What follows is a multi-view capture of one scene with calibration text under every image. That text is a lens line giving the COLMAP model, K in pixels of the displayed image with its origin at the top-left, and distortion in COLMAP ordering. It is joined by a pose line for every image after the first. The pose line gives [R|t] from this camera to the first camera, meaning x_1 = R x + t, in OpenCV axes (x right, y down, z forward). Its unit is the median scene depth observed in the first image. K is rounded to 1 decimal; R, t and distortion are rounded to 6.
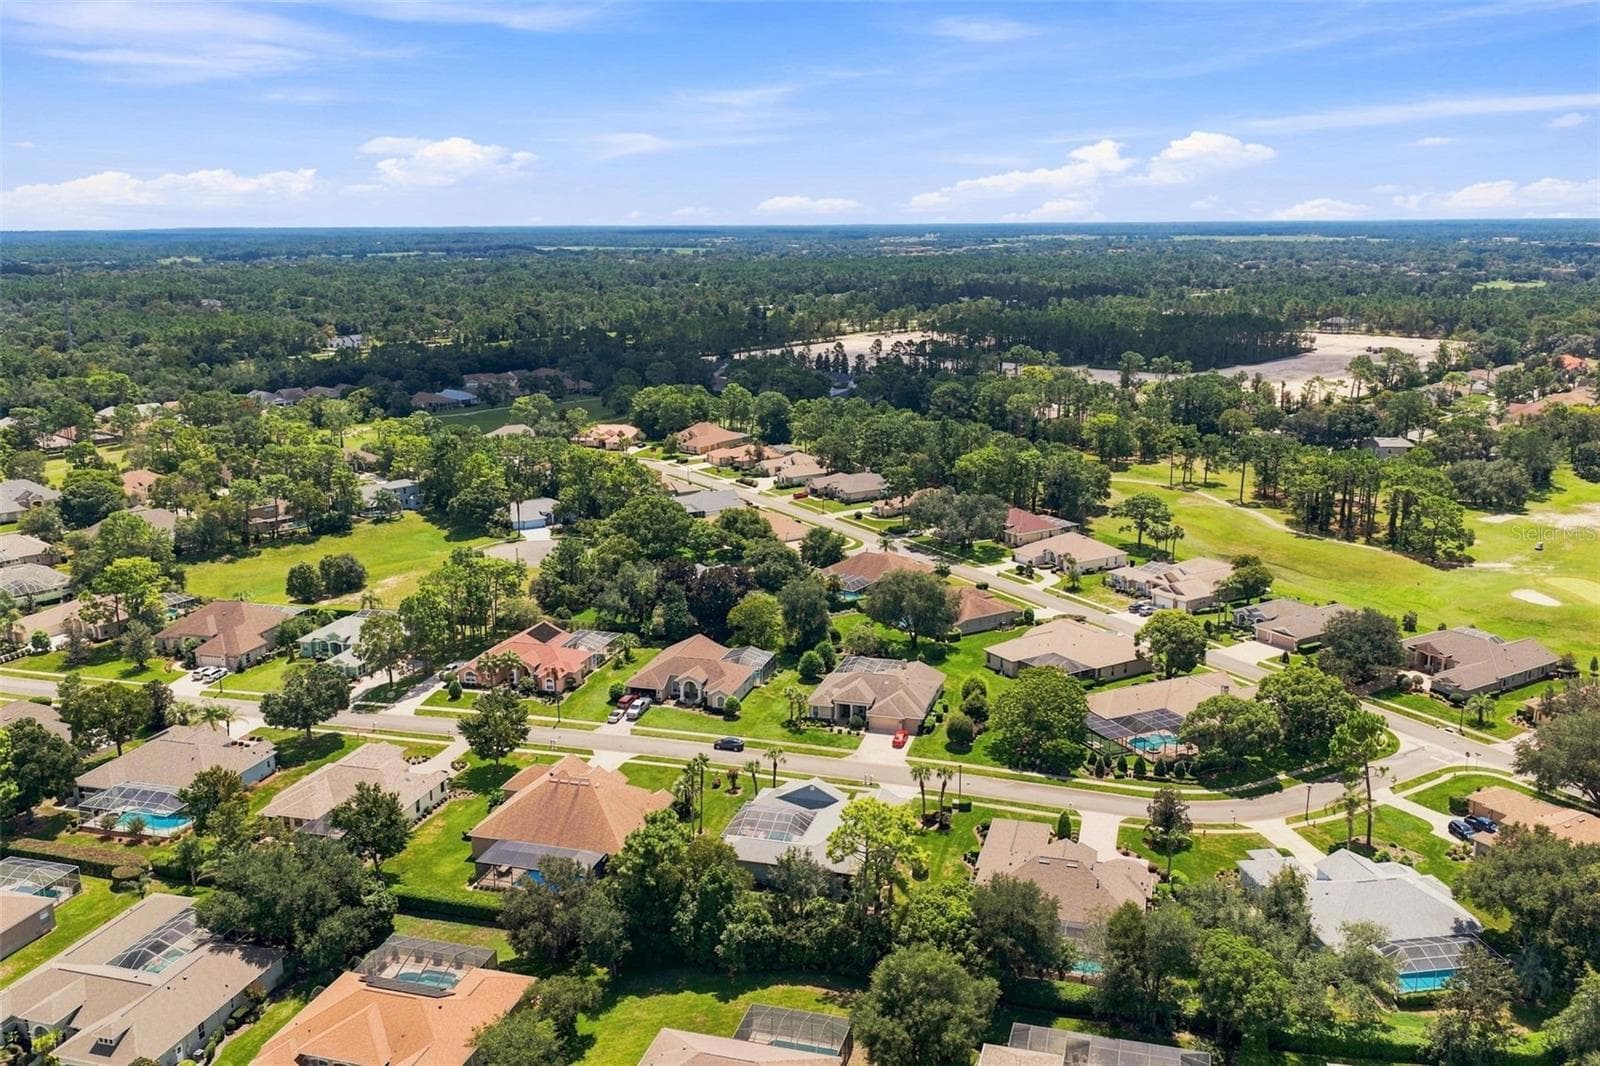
lens RADIAL K [[1331.0, 0, 800.6], [0, 1331.0, 528.8], [0, 0, 1]] dist [0.024923, -0.040998]
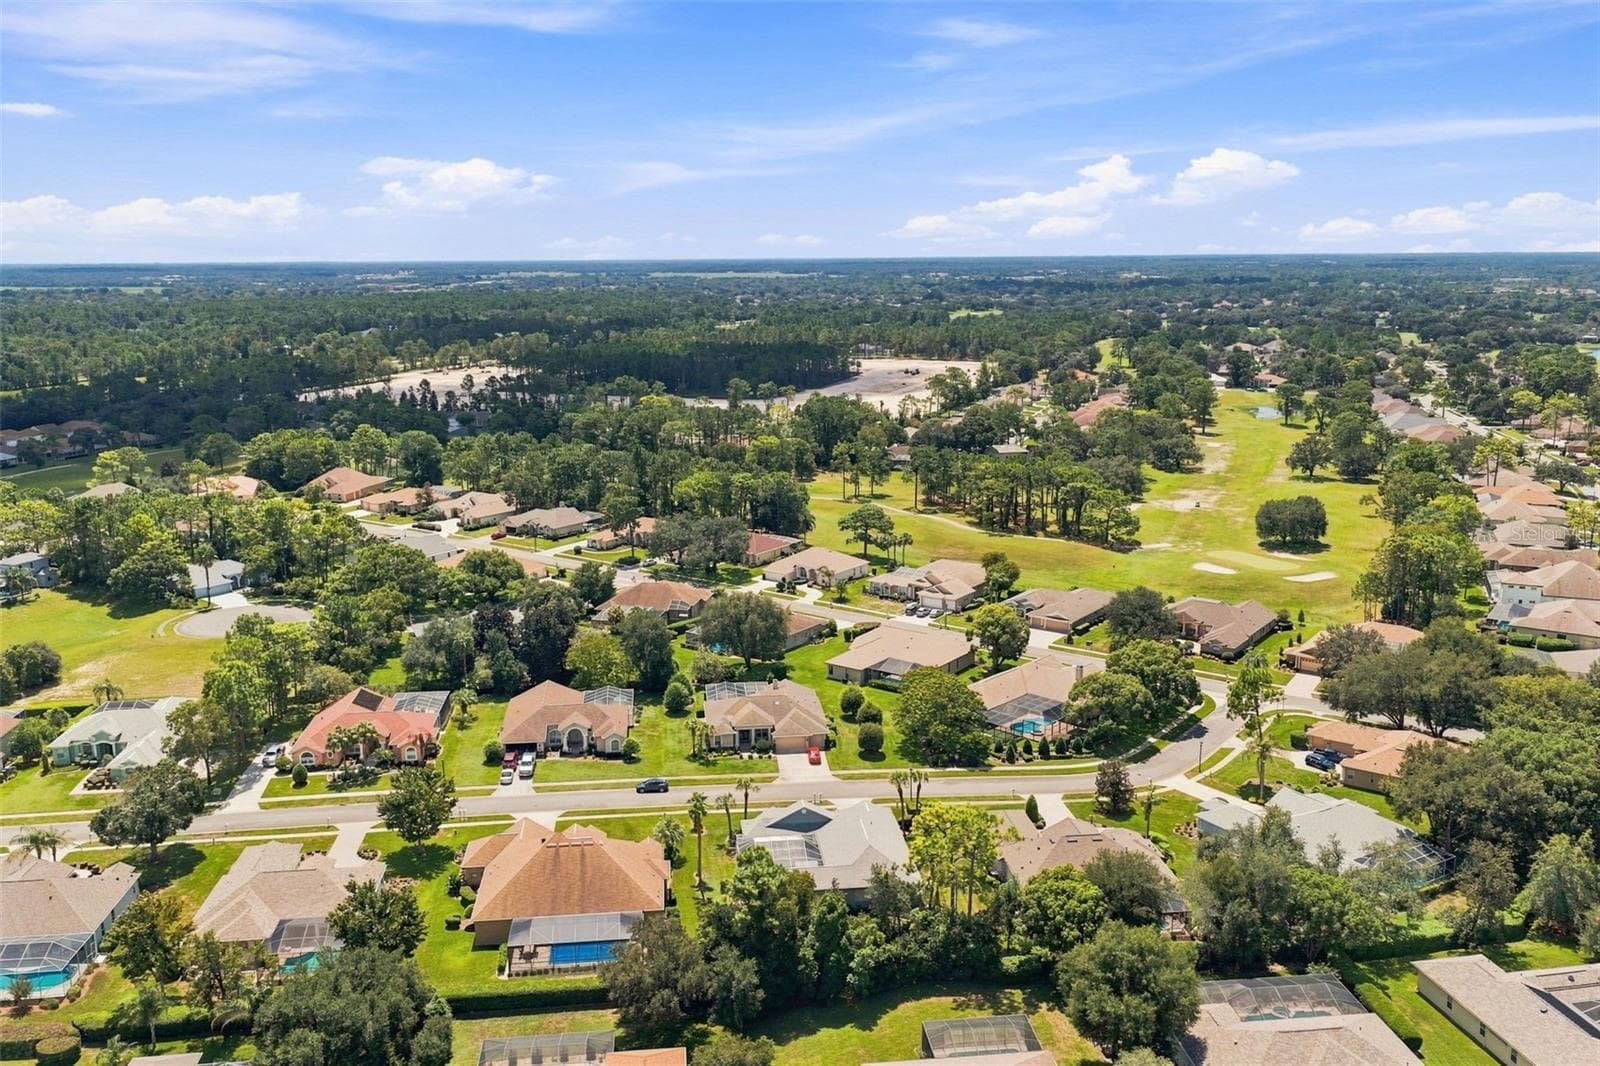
lens RADIAL K [[1330.6, 0, 800.0], [0, 1330.6, 533.0], [0, 0, 1]] dist [0.032823, -0.060148]
pose [[0.924343, -0.076698, 0.373775, -0.246886], [0.085742, 0.996288, -0.007602, -0.001714], [-0.371804, 0.039075, 0.927488, 0.058067]]
